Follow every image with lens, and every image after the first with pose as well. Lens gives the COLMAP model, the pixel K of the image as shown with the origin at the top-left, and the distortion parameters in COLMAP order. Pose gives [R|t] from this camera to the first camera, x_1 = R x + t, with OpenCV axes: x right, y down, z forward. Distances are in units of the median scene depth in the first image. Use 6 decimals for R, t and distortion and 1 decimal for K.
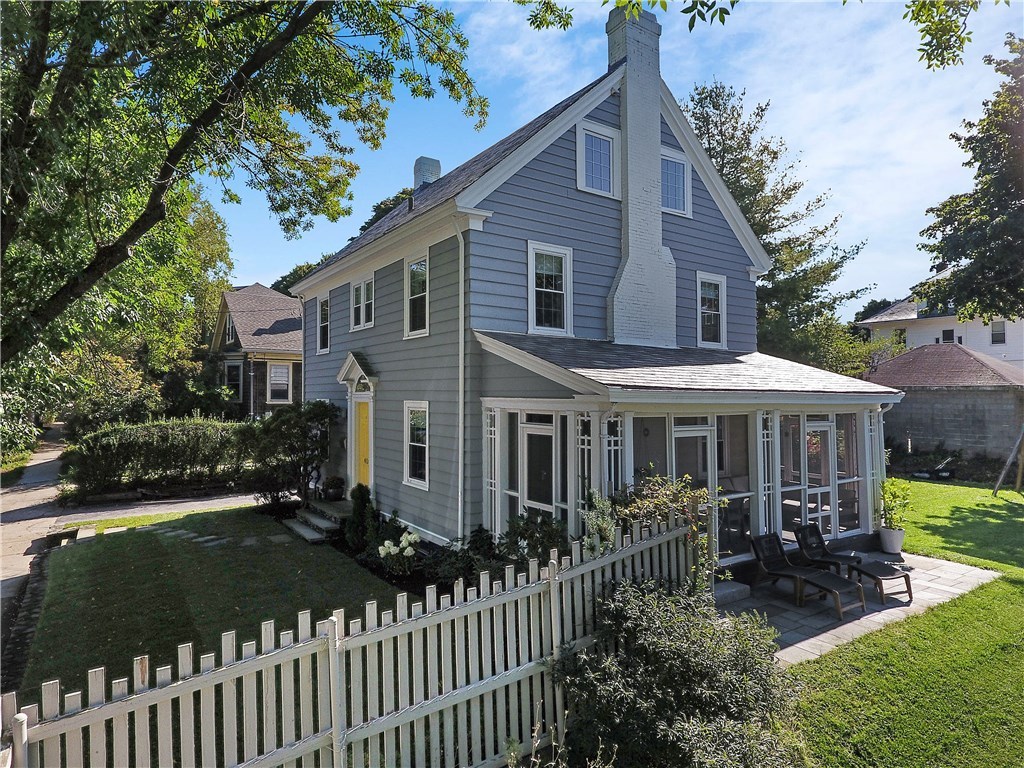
lens RADIAL K [[608.6, 0, 512.0], [0, 608.6, 384.0], [0, 0, 1]] dist [-0.003255, -0.000449]
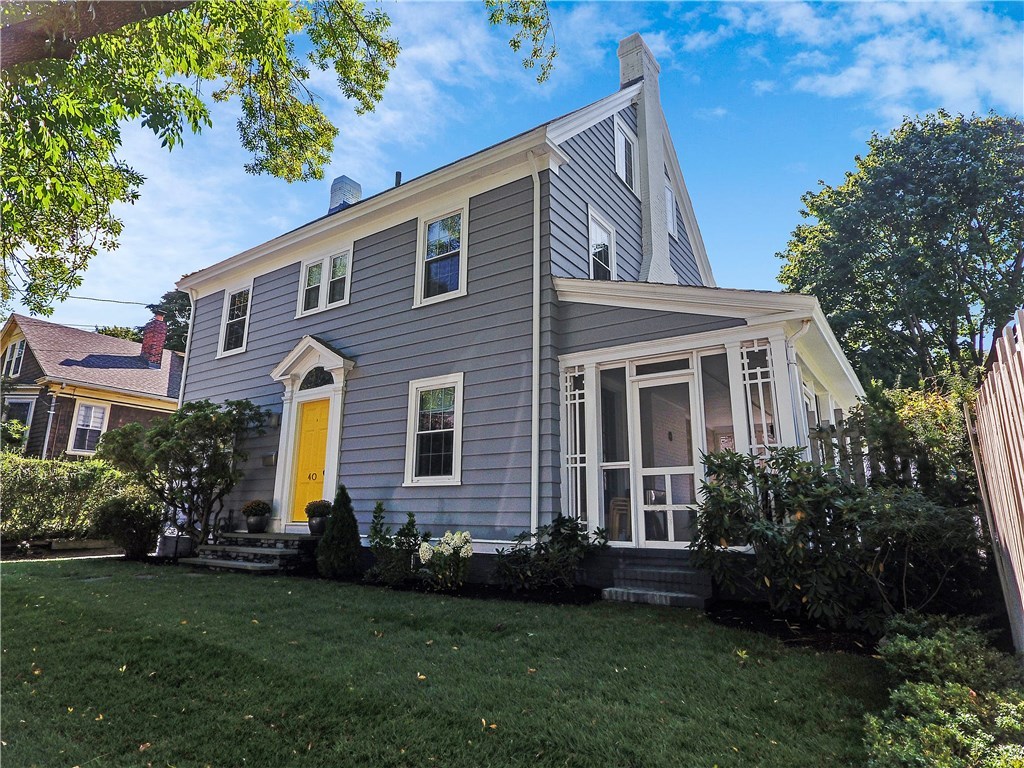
lens RADIAL K [[588.6, 0, 512.0], [0, 588.6, 384.0], [0, 0, 1]] dist [0.004315, 0.000858]
pose [[0.934139, 0.089355, 0.345544, -0.365106], [-0.019109, 0.979286, -0.201577, 0.211171], [-0.356399, 0.181698, 0.916497, 0.280923]]
